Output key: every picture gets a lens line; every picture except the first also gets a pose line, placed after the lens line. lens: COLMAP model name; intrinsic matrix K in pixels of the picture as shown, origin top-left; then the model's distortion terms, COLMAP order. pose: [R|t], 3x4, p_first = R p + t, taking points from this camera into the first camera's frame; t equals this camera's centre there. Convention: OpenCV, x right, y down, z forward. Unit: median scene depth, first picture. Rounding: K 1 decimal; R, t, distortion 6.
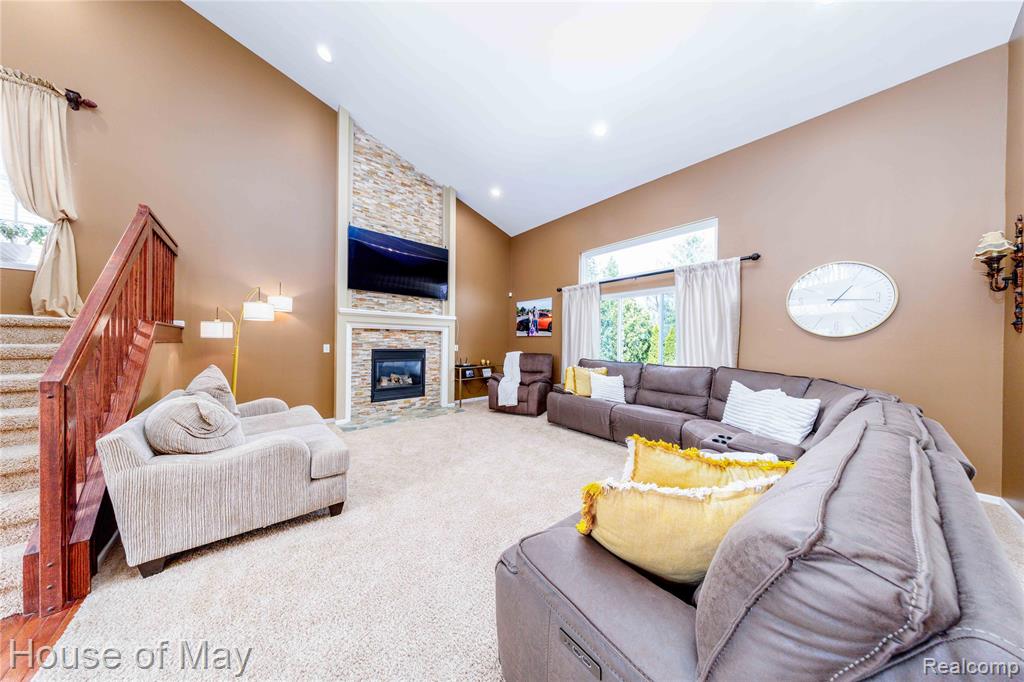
lens RADIAL K [[294.6, 0, 511.0], [0, 294.6, 340.5], [0, 0, 1]] dist [-0.000641, -0.000049]
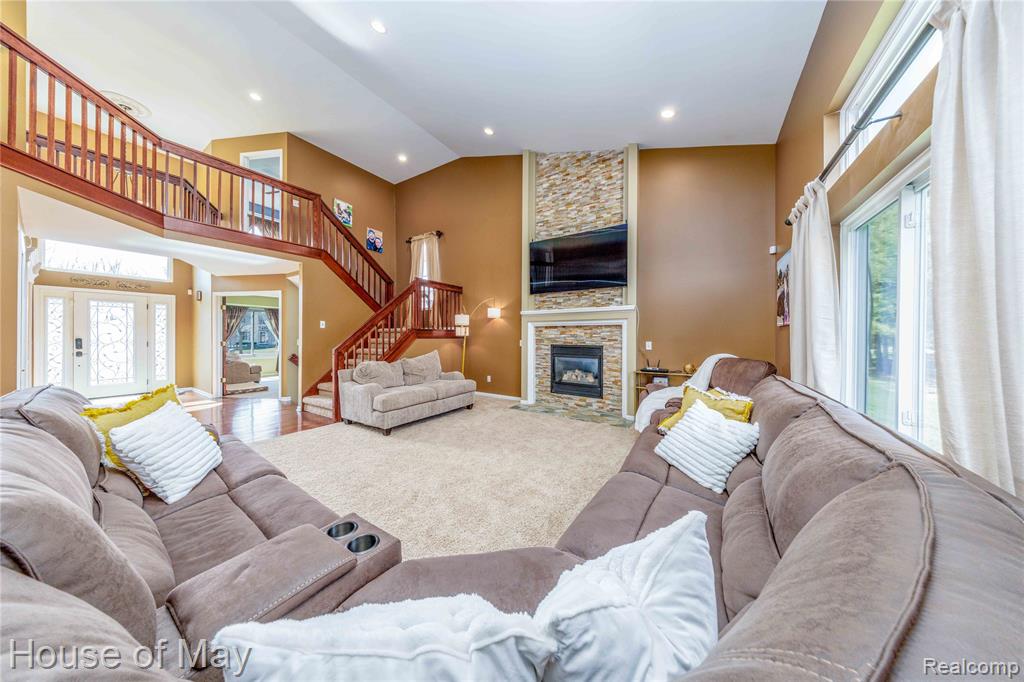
lens RADIAL K [[294.6, 0, 507.3], [0, 294.6, 341.0], [0, 0, 1]] dist [-0.000641, -0.000049]
pose [[0.258466, -0.002014, -0.966018, 0.512781], [-0.003667, 0.999989, -0.003066, 0.018200], [0.966014, 0.004335, 0.258455, 0.508003]]
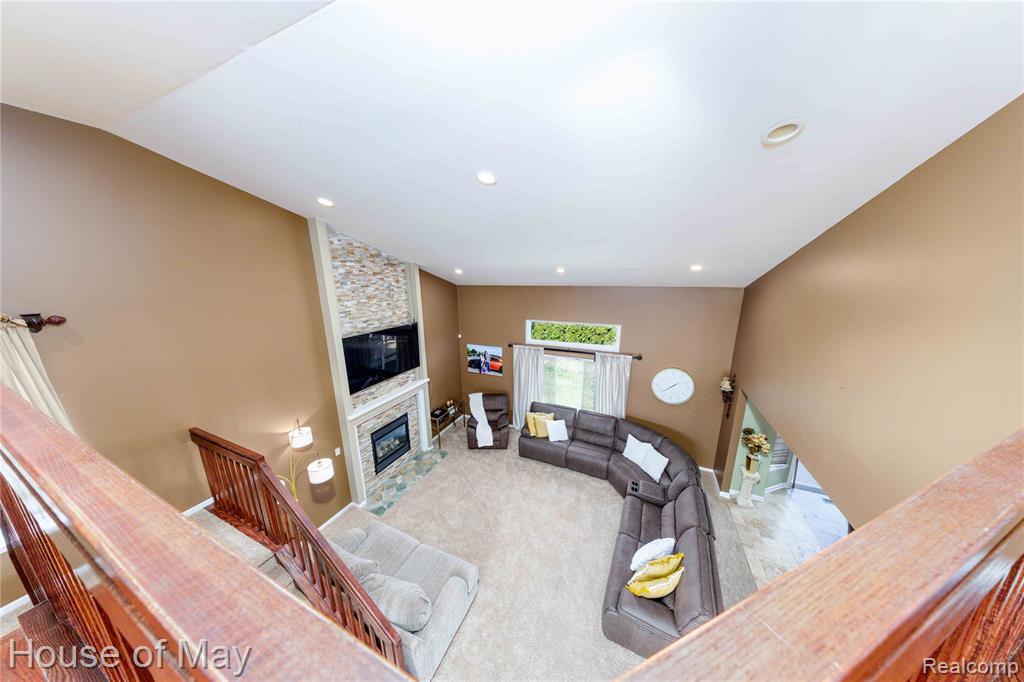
lens RADIAL K [[294.6, 0, 517.3], [0, 294.6, 340.4], [0, 0, 1]] dist [-0.000641, -0.000049]
pose [[0.904988, -0.109553, 0.411089, -0.356741], [0.014472, 0.973644, 0.227612, -0.520408], [-0.425190, -0.200037, 0.882722, -0.147195]]
